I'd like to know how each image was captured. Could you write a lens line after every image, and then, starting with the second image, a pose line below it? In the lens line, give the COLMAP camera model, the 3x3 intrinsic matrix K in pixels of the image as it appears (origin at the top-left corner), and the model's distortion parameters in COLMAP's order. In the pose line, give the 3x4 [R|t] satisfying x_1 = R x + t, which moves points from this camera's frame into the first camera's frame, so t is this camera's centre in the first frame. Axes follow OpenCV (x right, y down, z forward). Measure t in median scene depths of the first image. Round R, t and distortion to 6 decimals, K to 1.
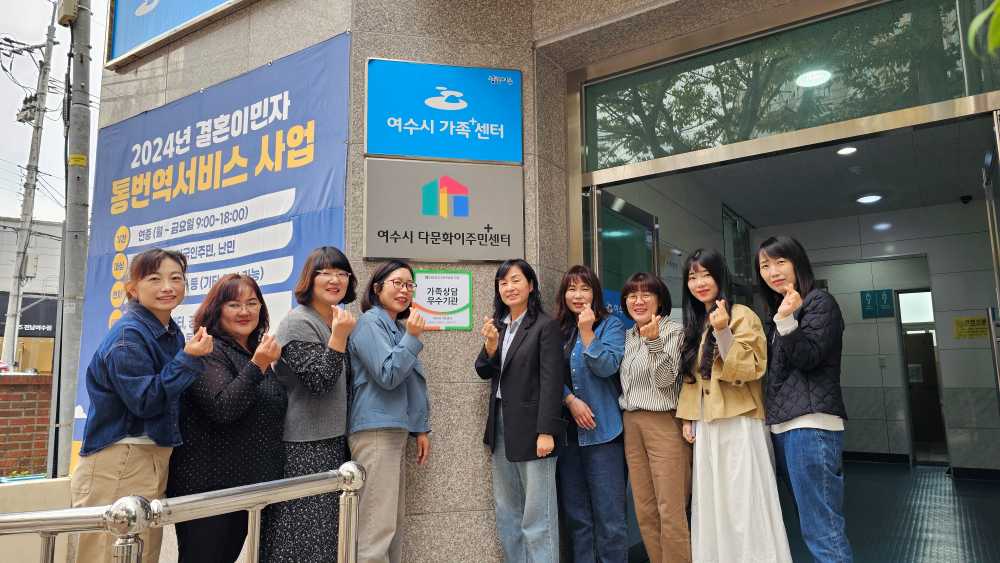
lens RADIAL K [[675.2, 0, 499.6], [0, 675.2, 280.5], [0, 0, 1]] dist [0.003399, -0.000112]
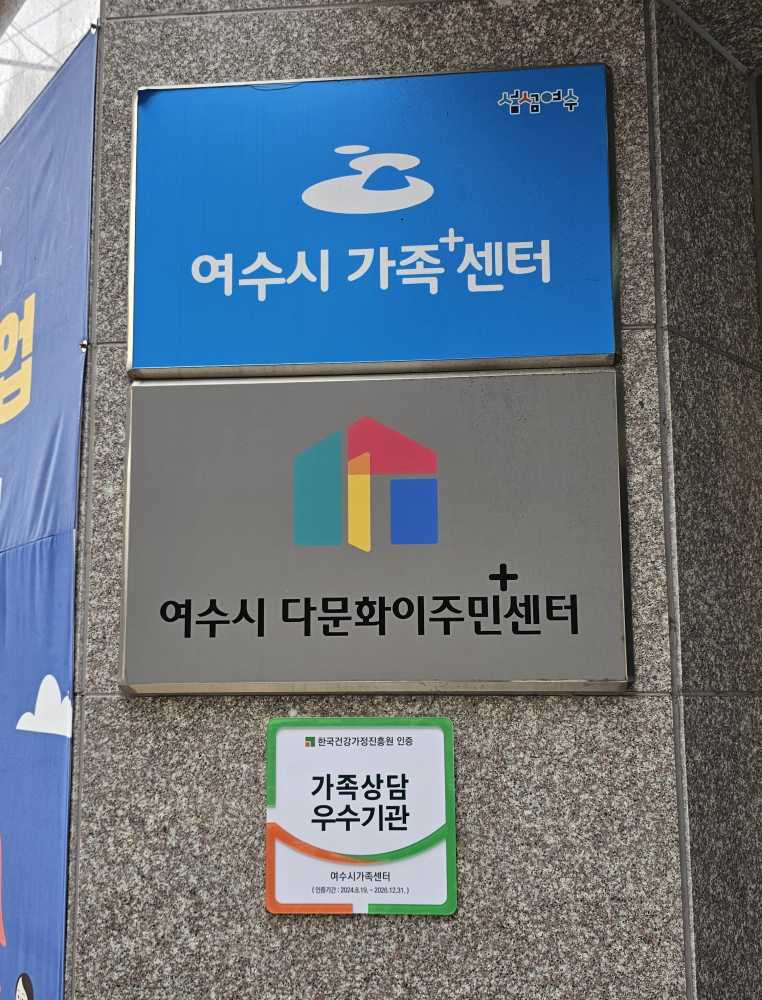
lens RADIAL K [[841.3, 0, 386.2], [0, 841.3, 550.1], [0, 0, 1]] dist [0.050862, -0.015305]
pose [[0.958563, -0.030106, -0.283286, 0.041647], [0.036428, 0.999190, 0.017076, -0.098659], [0.282542, -0.026688, 0.958883, 0.616171]]
